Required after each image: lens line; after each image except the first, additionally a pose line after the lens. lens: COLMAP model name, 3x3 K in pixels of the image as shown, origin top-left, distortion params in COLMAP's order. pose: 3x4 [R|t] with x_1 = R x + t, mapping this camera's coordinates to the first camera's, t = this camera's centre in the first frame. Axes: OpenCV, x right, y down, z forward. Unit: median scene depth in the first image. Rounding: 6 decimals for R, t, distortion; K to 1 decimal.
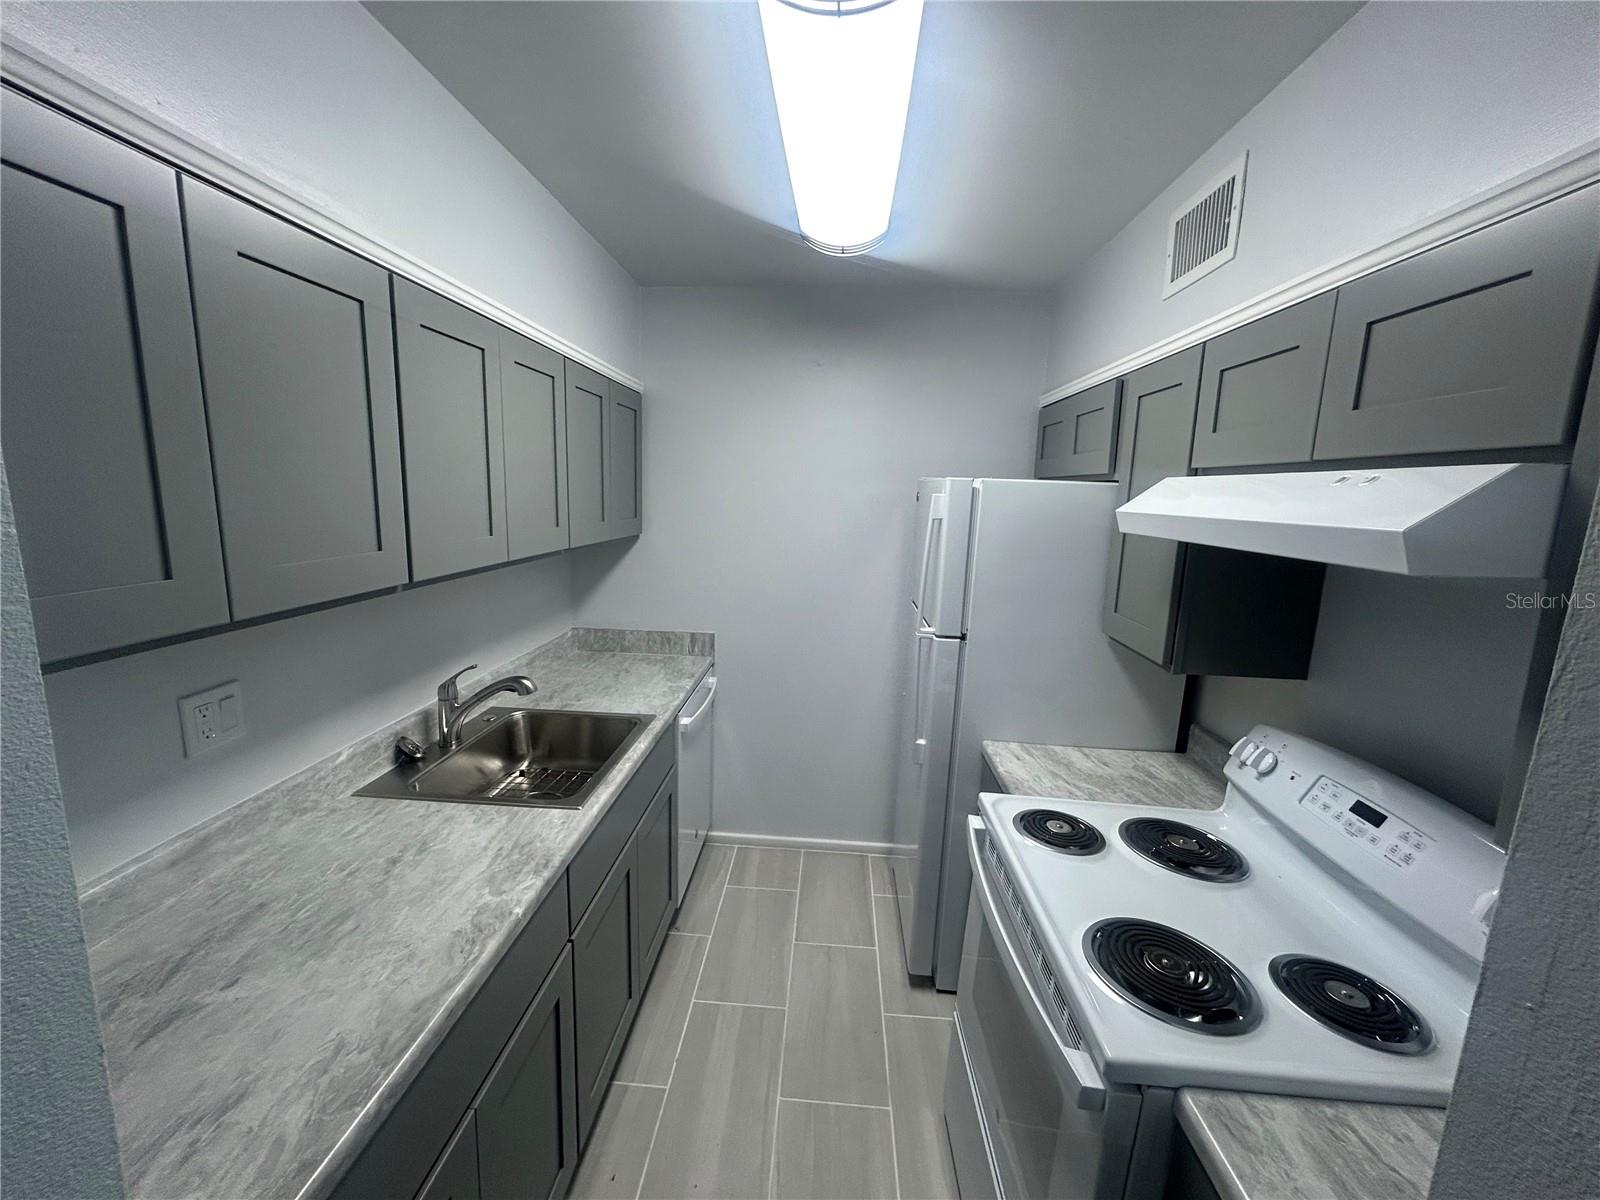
lens RADIAL K [[644.2, 0, 796.0], [0, 644.2, 600.0], [0, 0, 1]] dist [-0.001417, 0.000952]
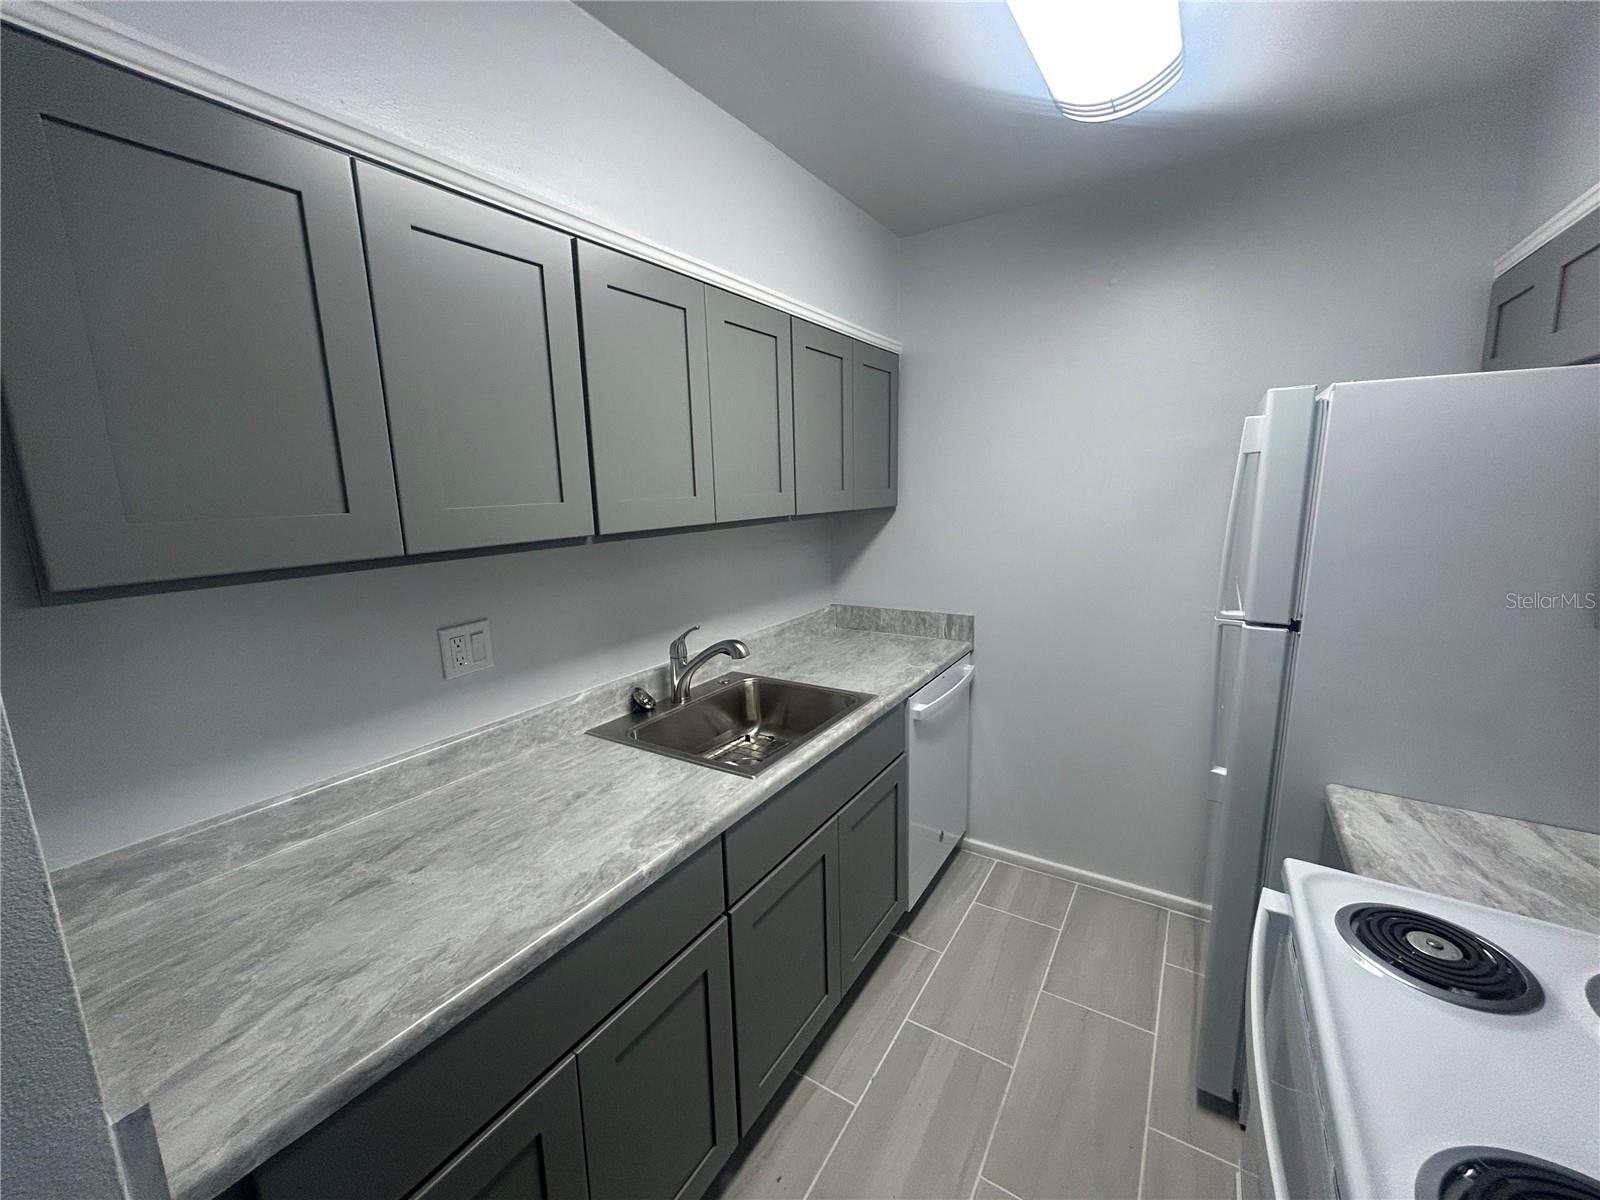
lens RADIAL K [[644.2, 0, 796.0], [0, 644.2, 600.0], [0, 0, 1]] dist [-0.001417, 0.000952]
pose [[0.872628, 0.031752, -0.487351, 0.158026], [-0.028748, 0.999494, 0.013645, 0.043474], [0.487538, 0.002103, 0.873099, 0.187387]]
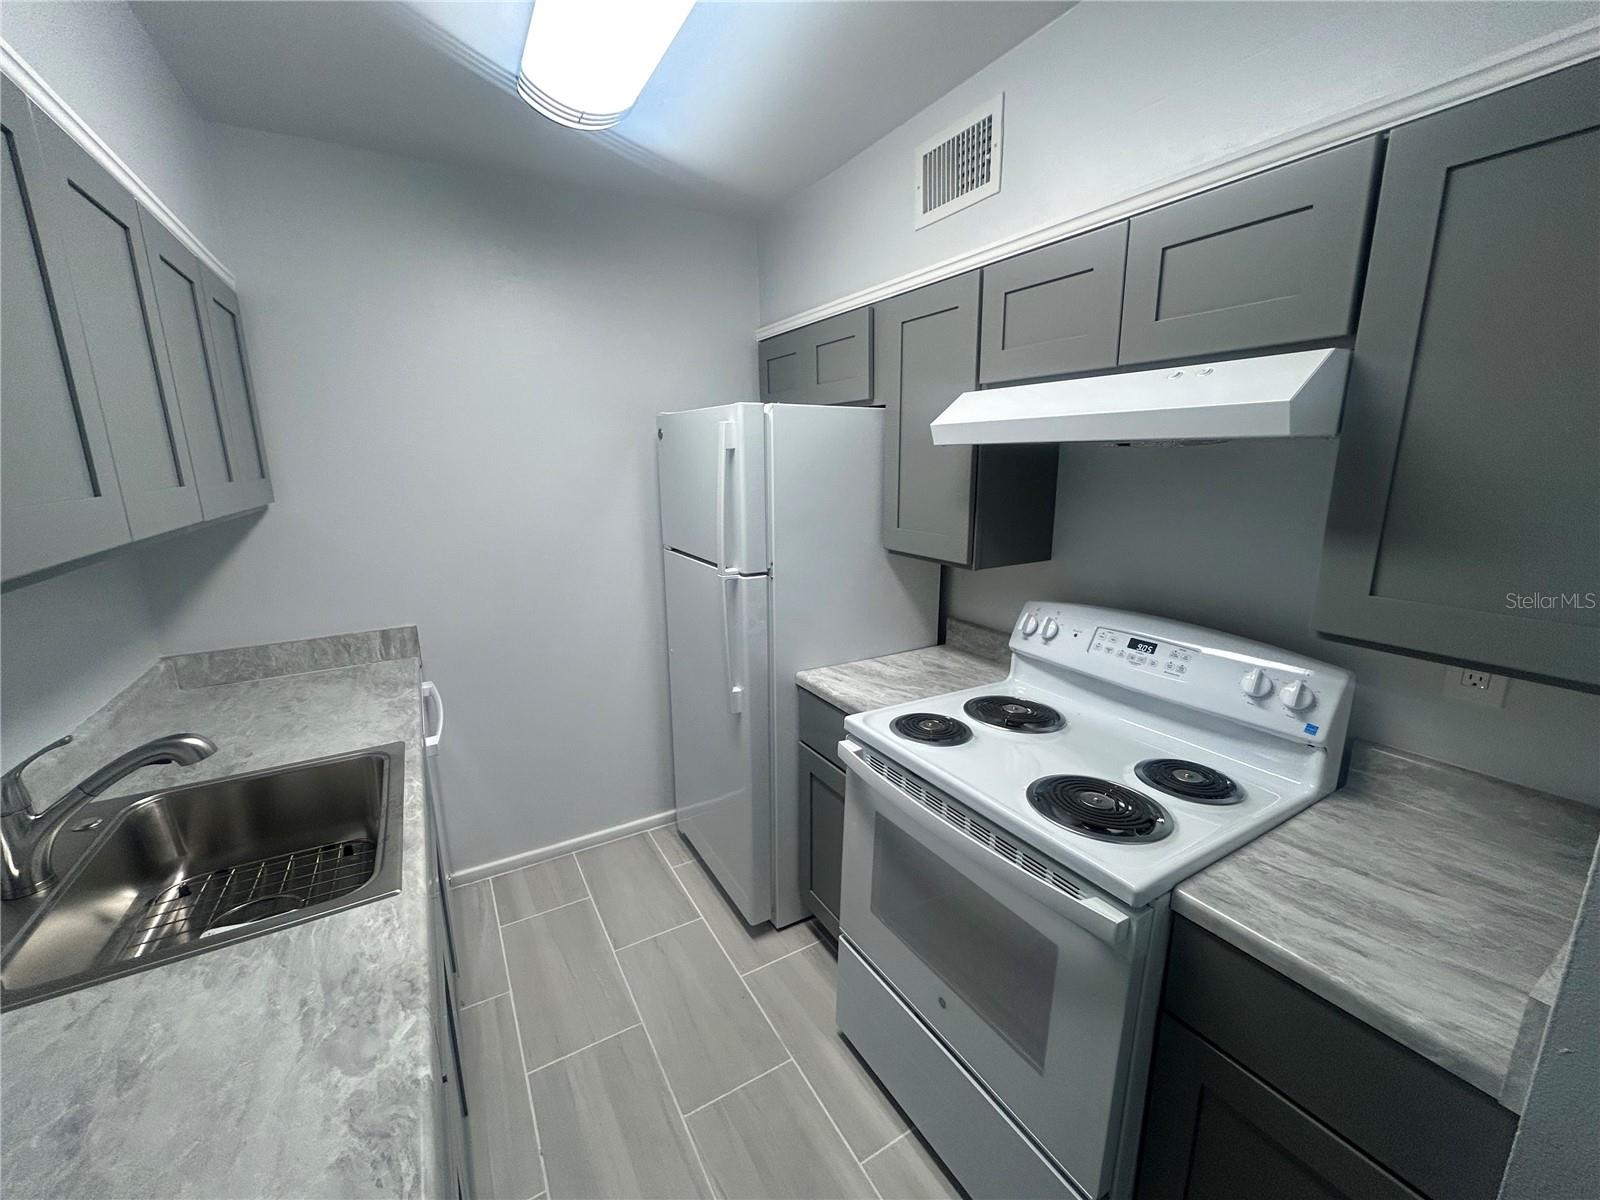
lens RADIAL K [[644.2, 0, 796.0], [0, 644.2, 600.0], [0, 0, 1]] dist [-0.001417, 0.000952]
pose [[0.828827, -0.163305, 0.535142, -0.275170], [0.132347, 0.986536, 0.096075, 0.013939], [-0.543626, -0.008805, 0.839281, 0.200491]]
